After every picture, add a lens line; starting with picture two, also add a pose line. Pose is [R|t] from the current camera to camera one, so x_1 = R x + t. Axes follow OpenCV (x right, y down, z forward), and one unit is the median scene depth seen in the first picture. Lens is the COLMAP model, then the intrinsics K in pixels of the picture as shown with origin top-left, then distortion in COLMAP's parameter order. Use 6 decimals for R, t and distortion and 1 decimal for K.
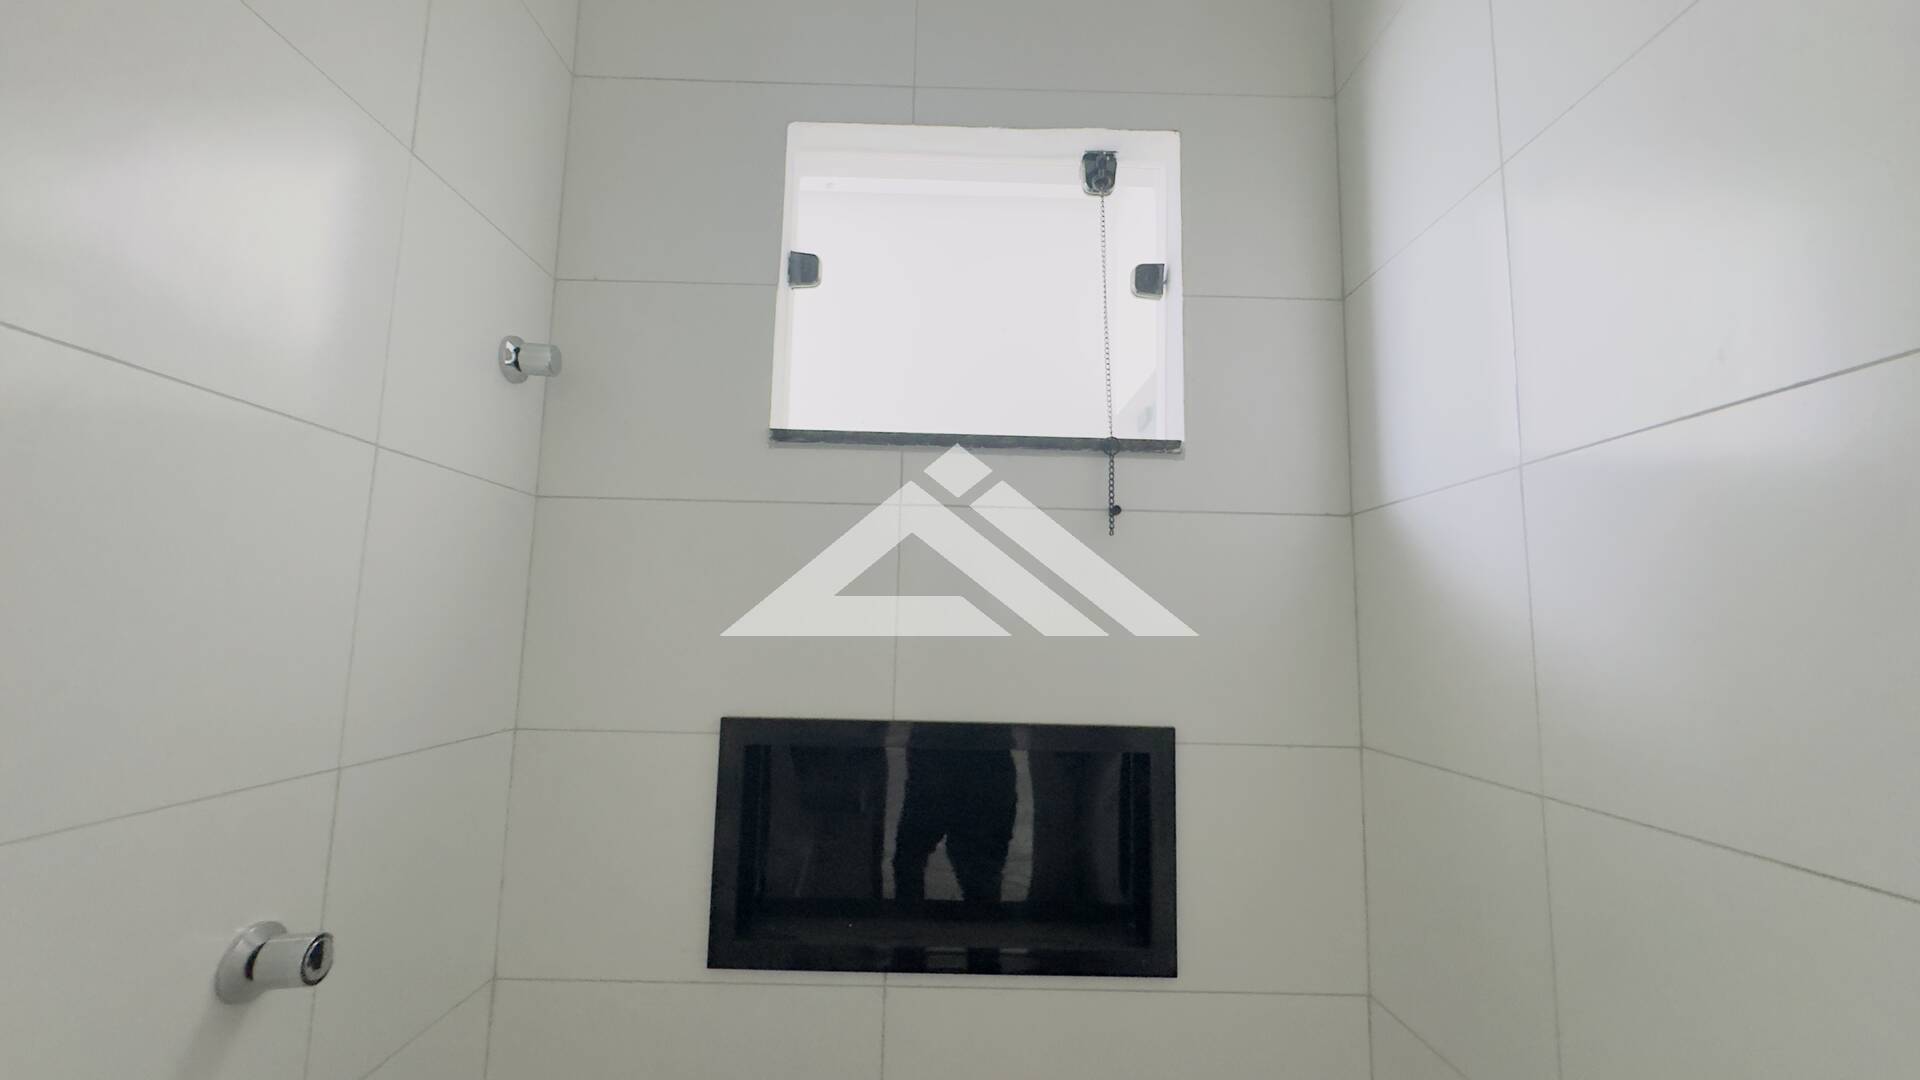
lens RADIAL K [[768.4, 0, 957.7], [0, 768.4, 535.0], [0, 0, 1]] dist [-0.001835, 0.000424]
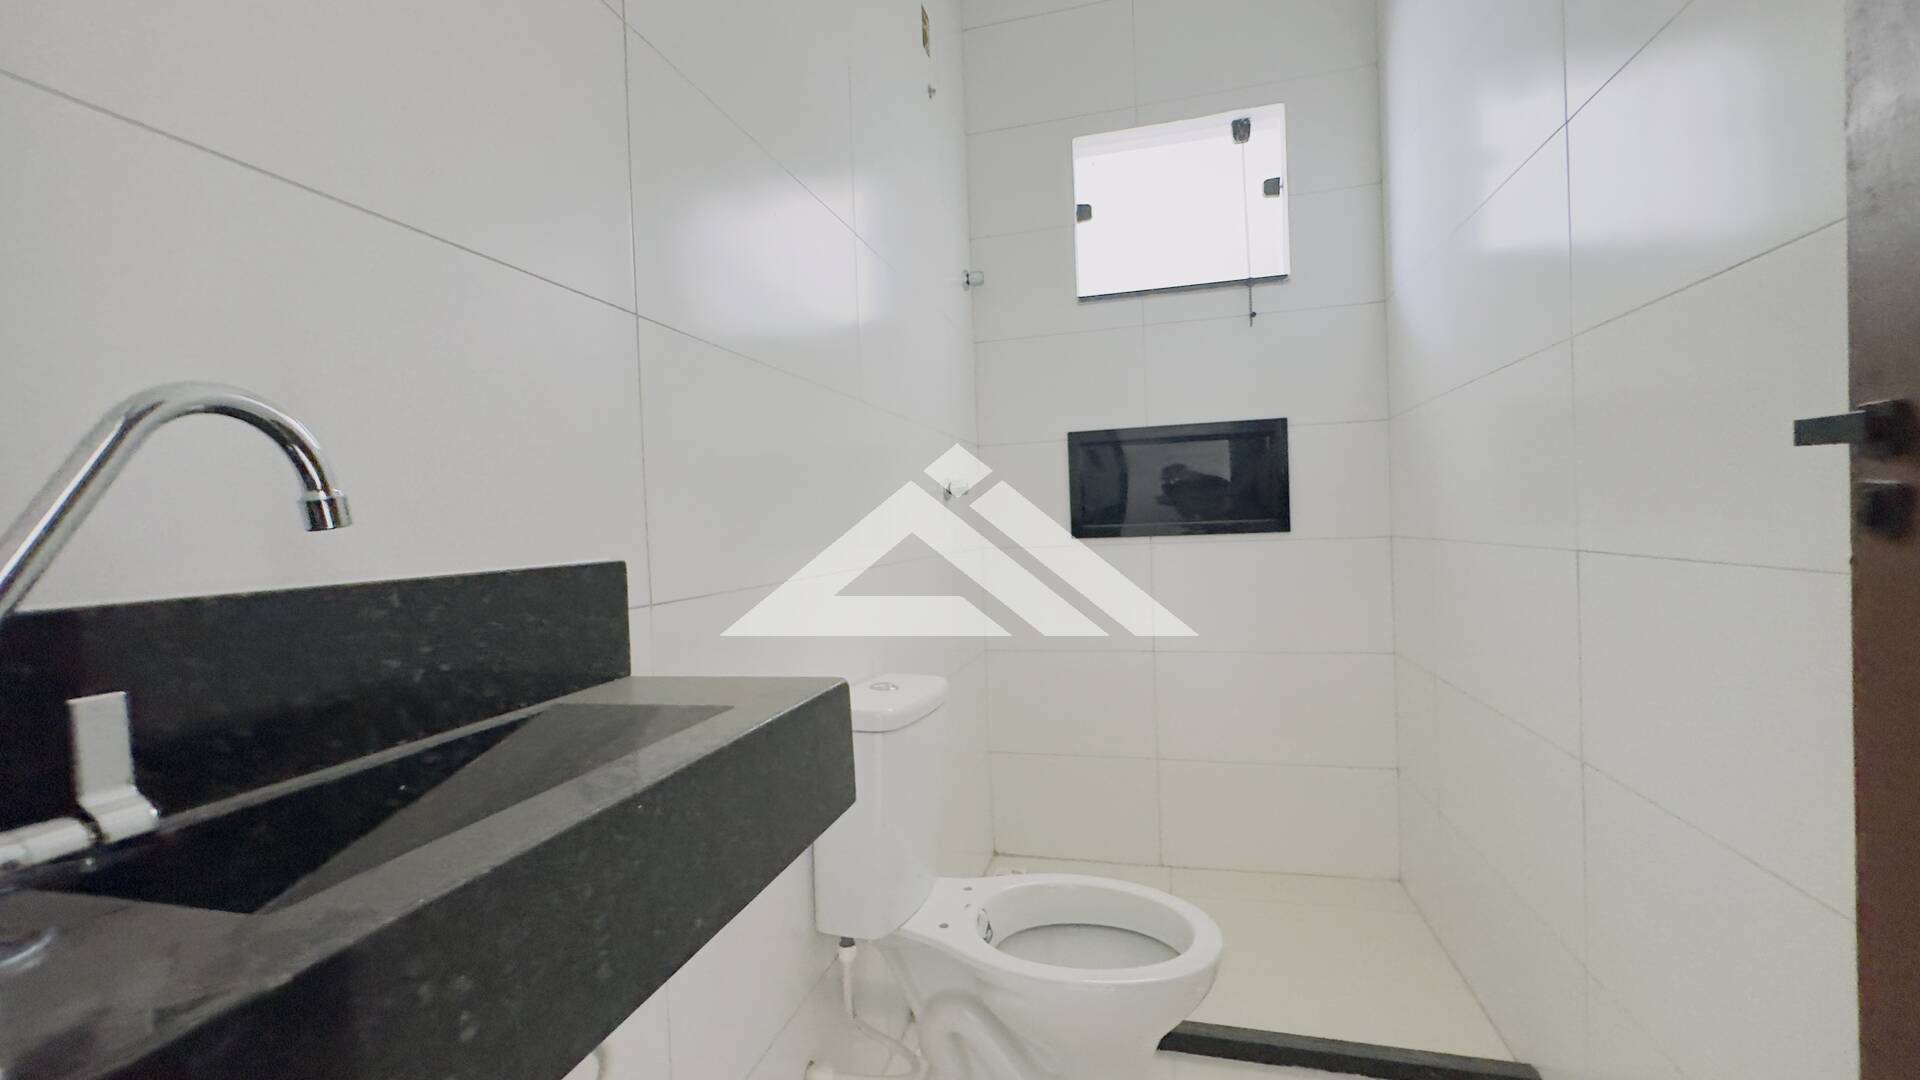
lens RADIAL K [[768.4, 0, 957.7], [0, 768.4, 535.0], [0, 0, 1]] dist [-0.001835, 0.000424]
pose [[0.960530, -0.055347, -0.272617, -0.021437], [0.095204, 0.986232, 0.135214, 0.185710], [0.261379, -0.155831, 0.952574, -1.172320]]
